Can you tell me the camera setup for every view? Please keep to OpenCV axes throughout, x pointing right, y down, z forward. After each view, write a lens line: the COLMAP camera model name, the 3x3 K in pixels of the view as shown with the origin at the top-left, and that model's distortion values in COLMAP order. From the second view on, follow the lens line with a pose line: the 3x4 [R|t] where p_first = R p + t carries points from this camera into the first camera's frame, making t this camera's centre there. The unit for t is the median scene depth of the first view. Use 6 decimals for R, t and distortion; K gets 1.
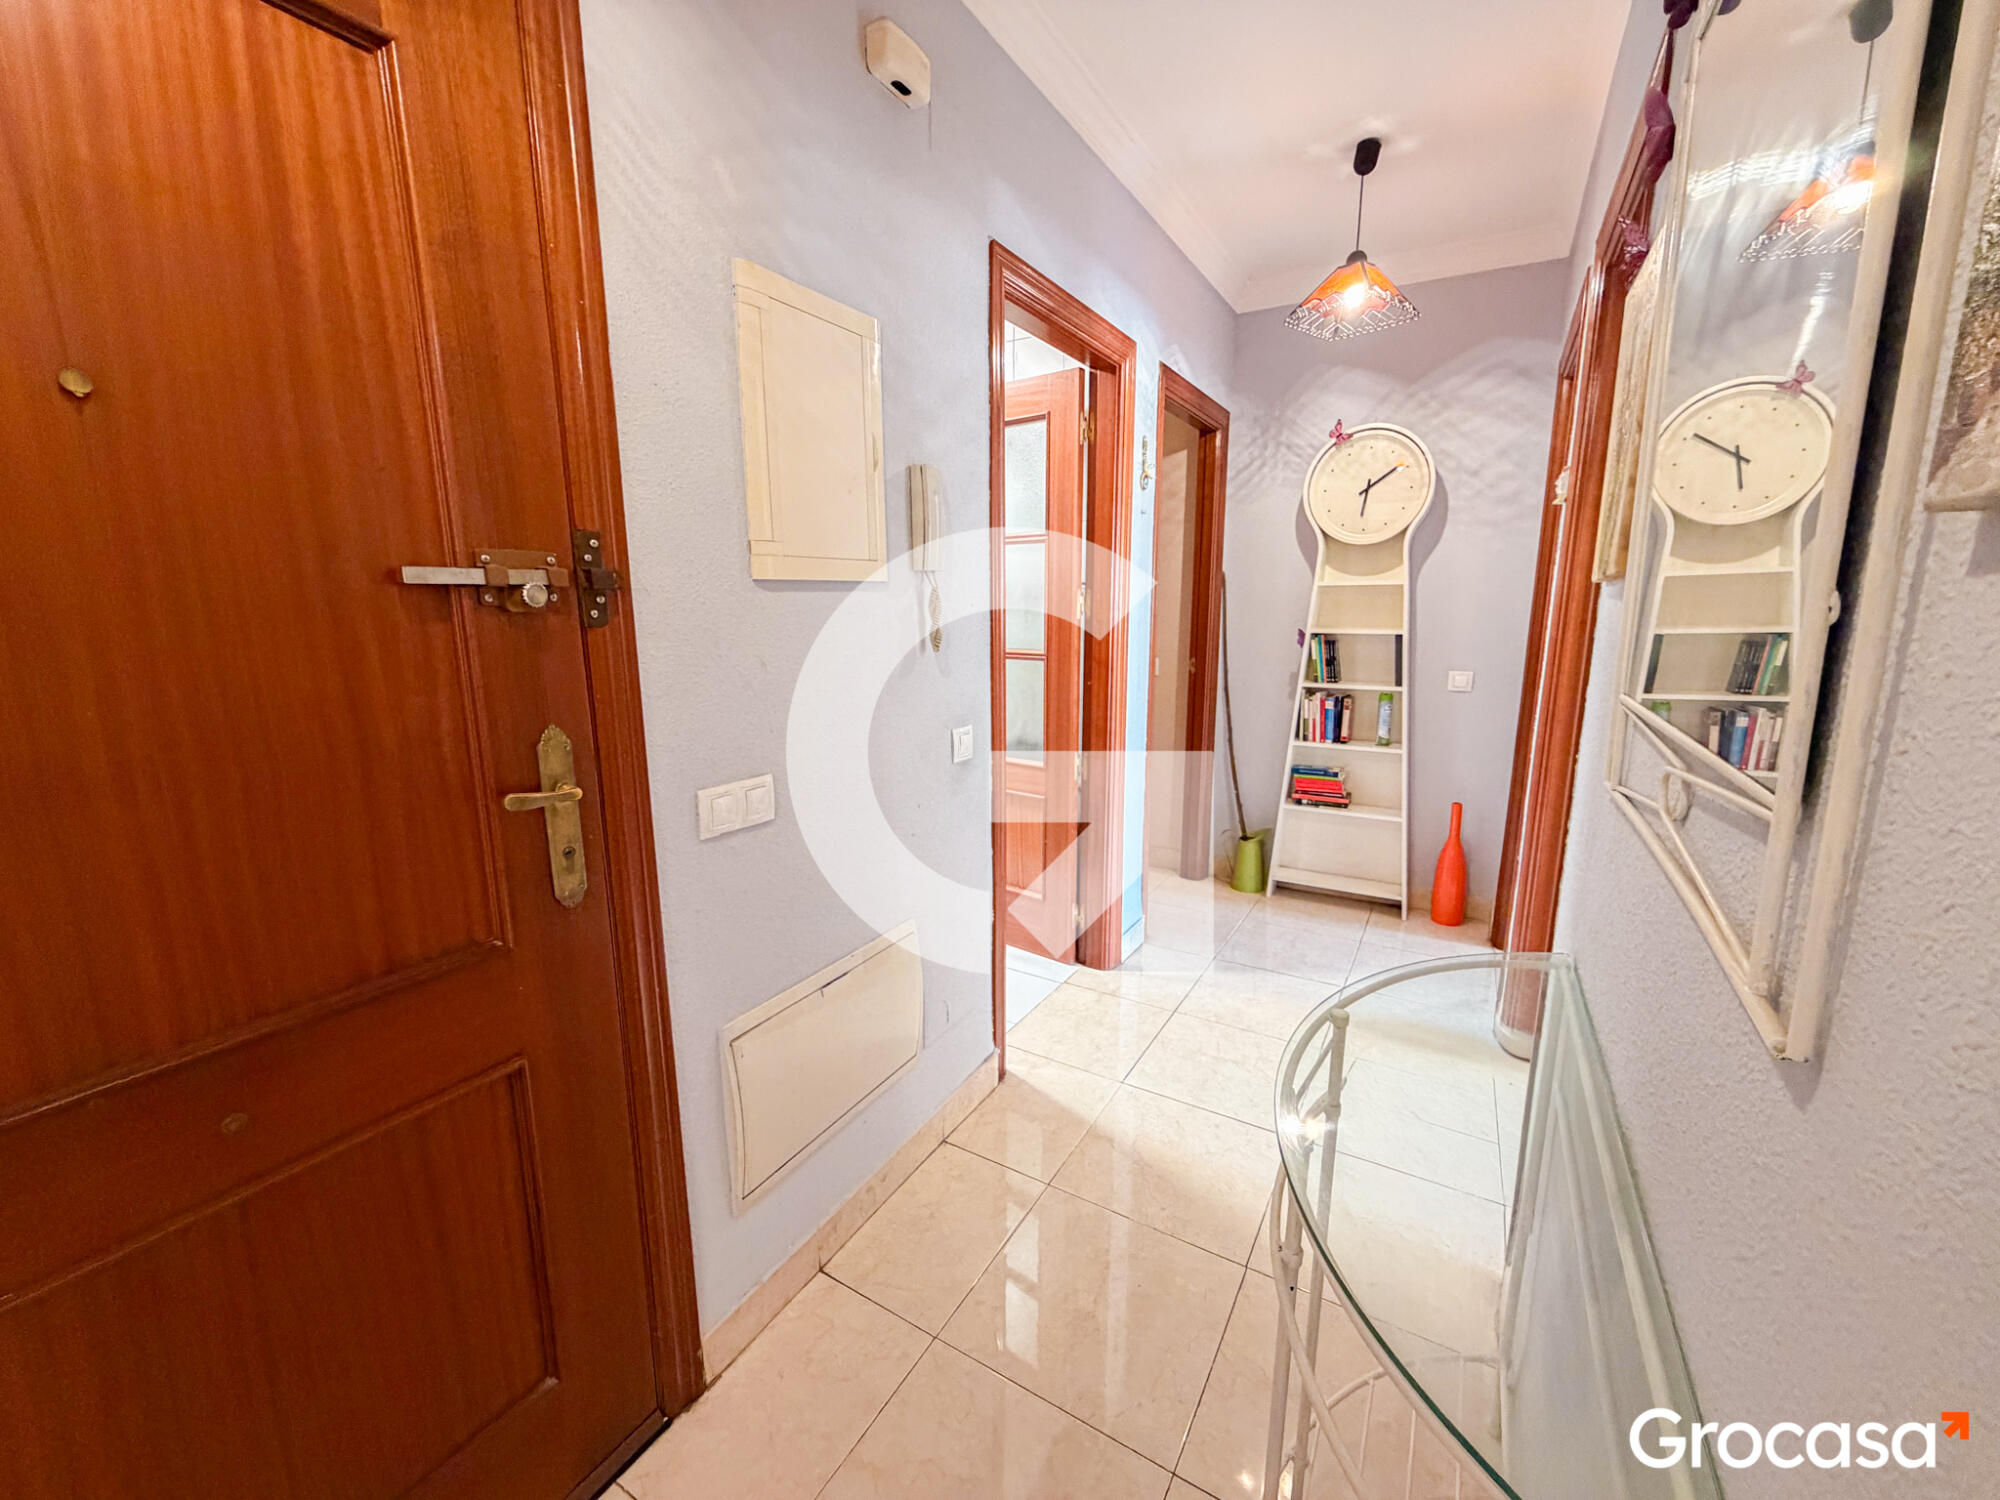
lens RADIAL K [[798.9, 0, 993.8], [0, 798.9, 749.5], [0, 0, 1]] dist [-0.000689, 0.000217]
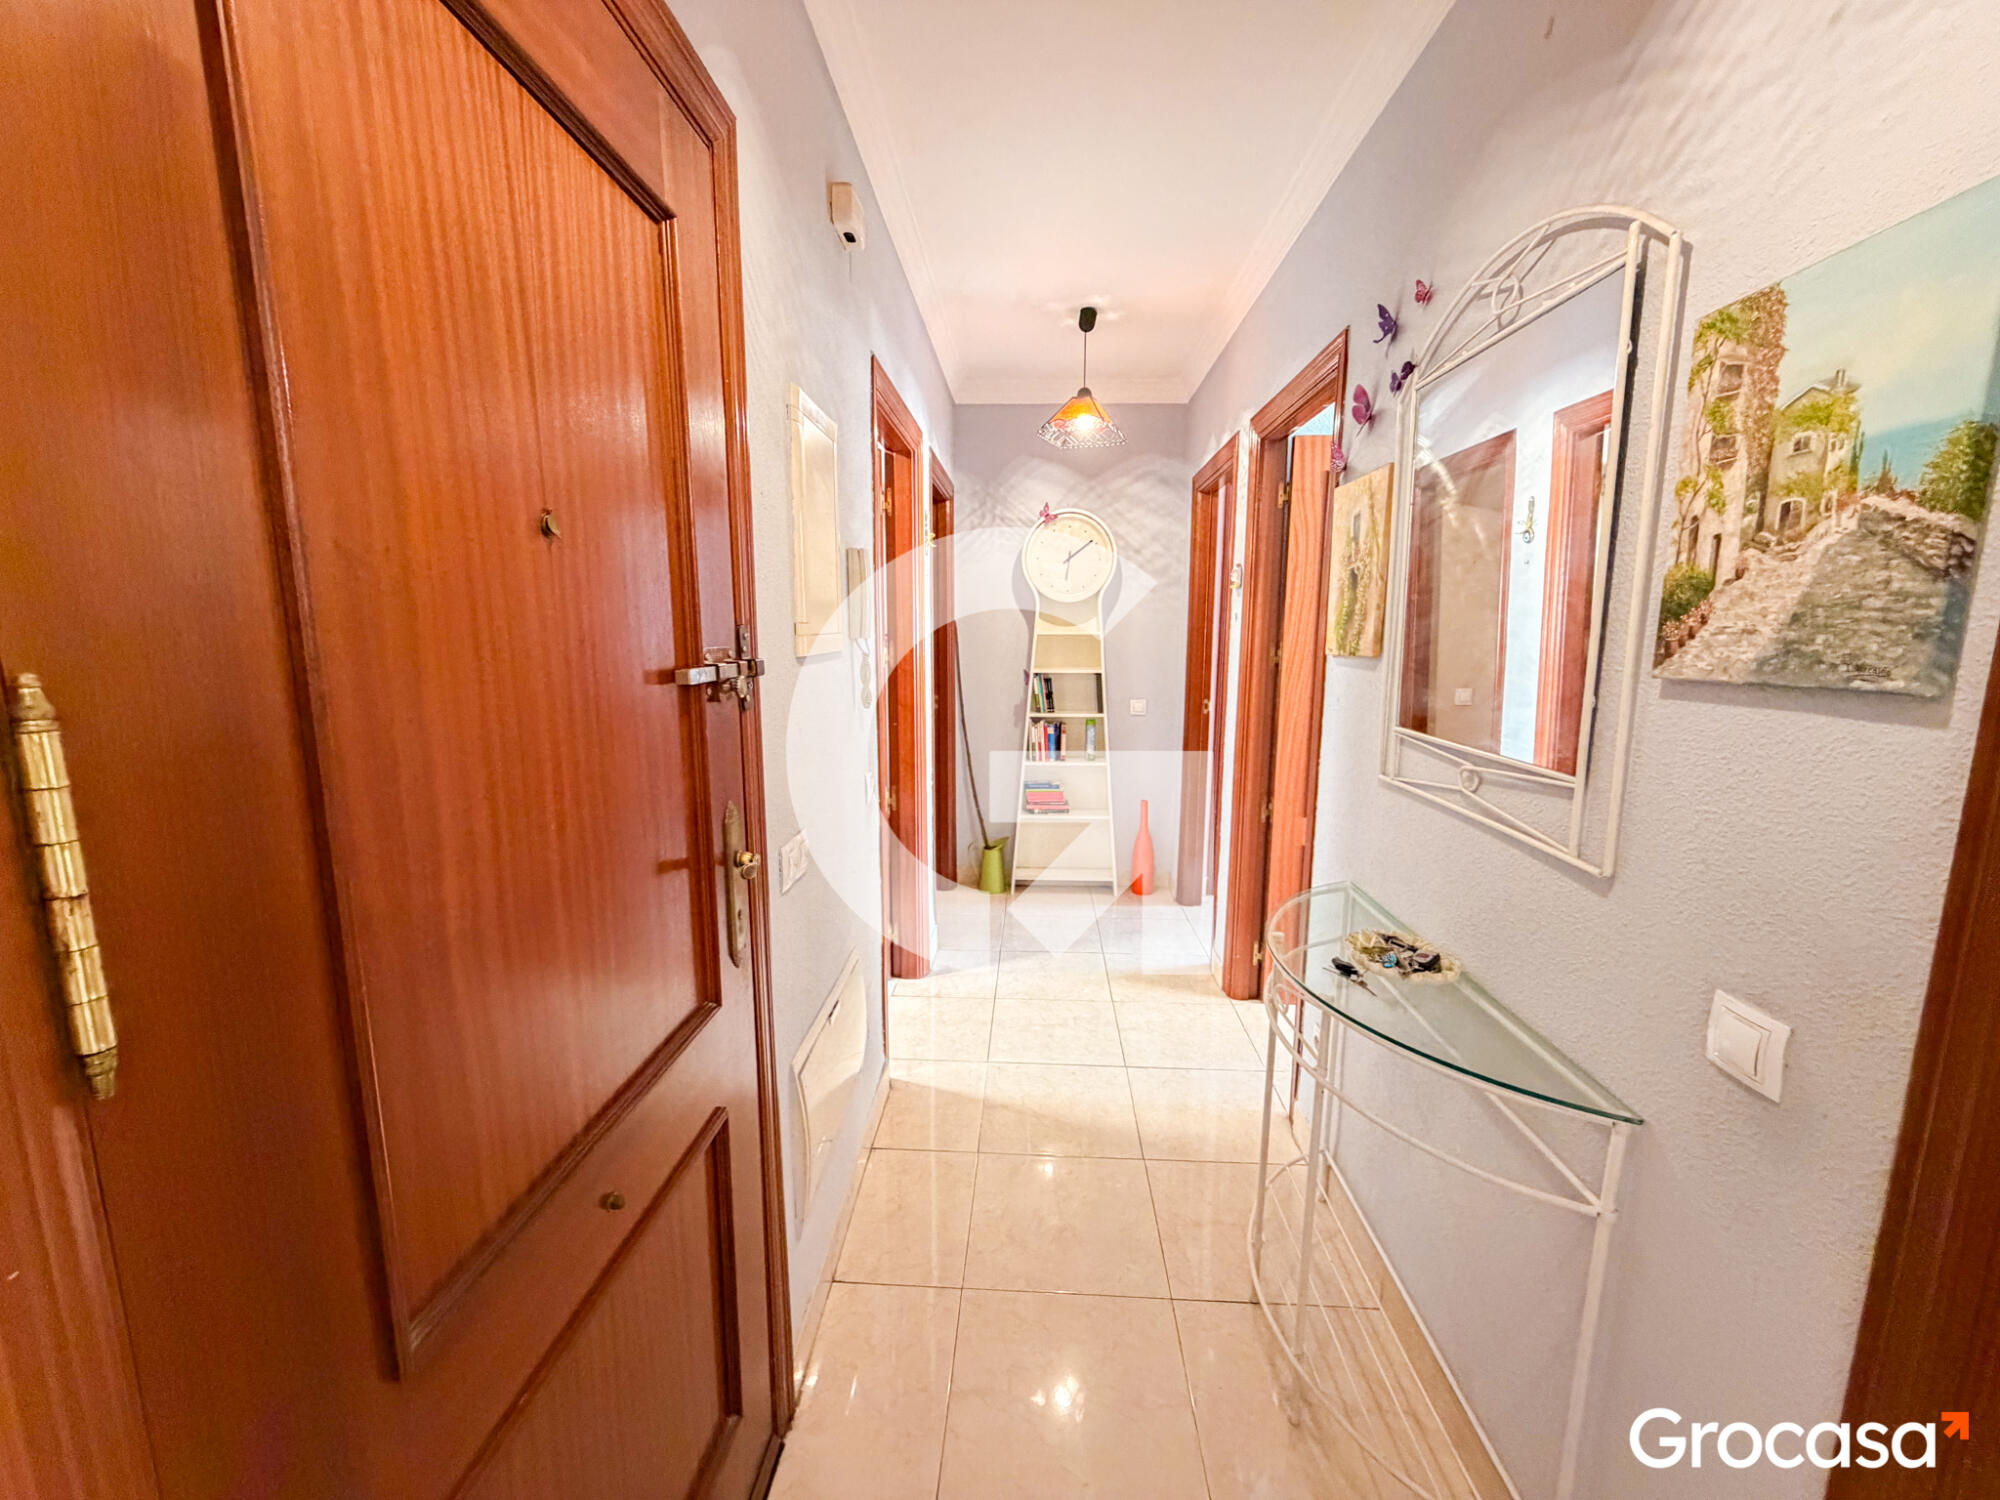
lens RADIAL K [[798.9, 0, 994.9], [0, 798.9, 750.6], [0, 0, 1]] dist [-0.000689, 0.000217]
pose [[0.883040, -0.065942, 0.464641, -0.230197], [0.080348, 0.996703, -0.011247, -0.018088], [-0.462368, 0.047265, 0.885427, -0.047688]]
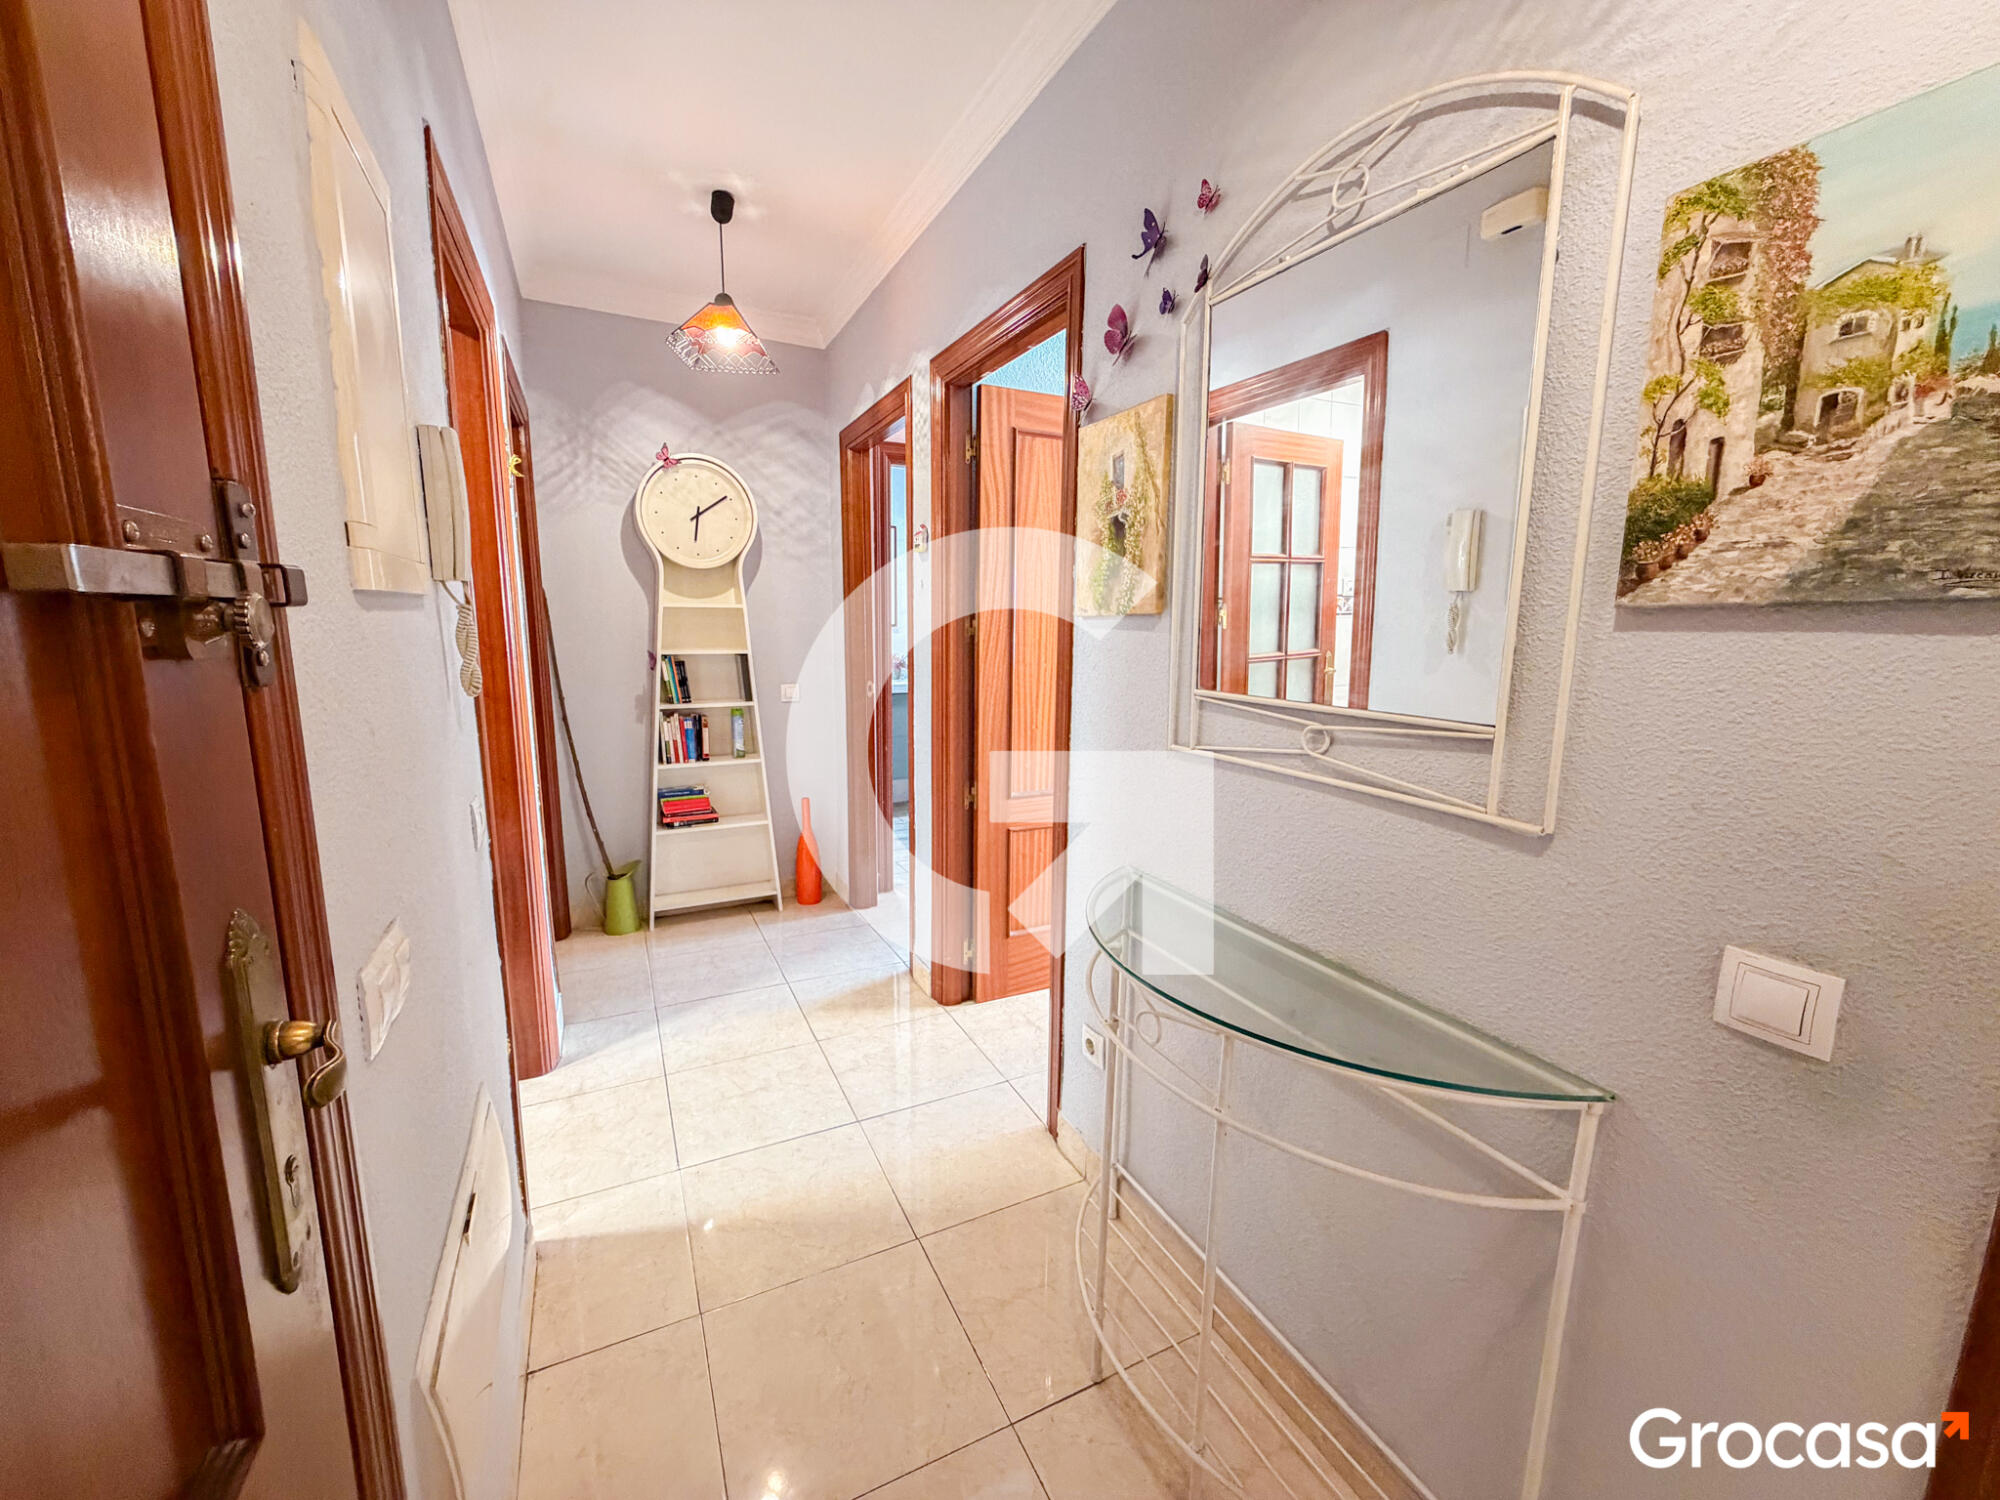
lens RADIAL K [[798.9, 0, 996.8], [0, 798.9, 749.8], [0, 0, 1]] dist [-0.000689, 0.000217]
pose [[0.542191, -0.125113, 0.830889, -0.213034], [0.142339, 0.988237, 0.055923, -0.025816], [-0.828112, 0.087947, 0.553621, 0.120826]]
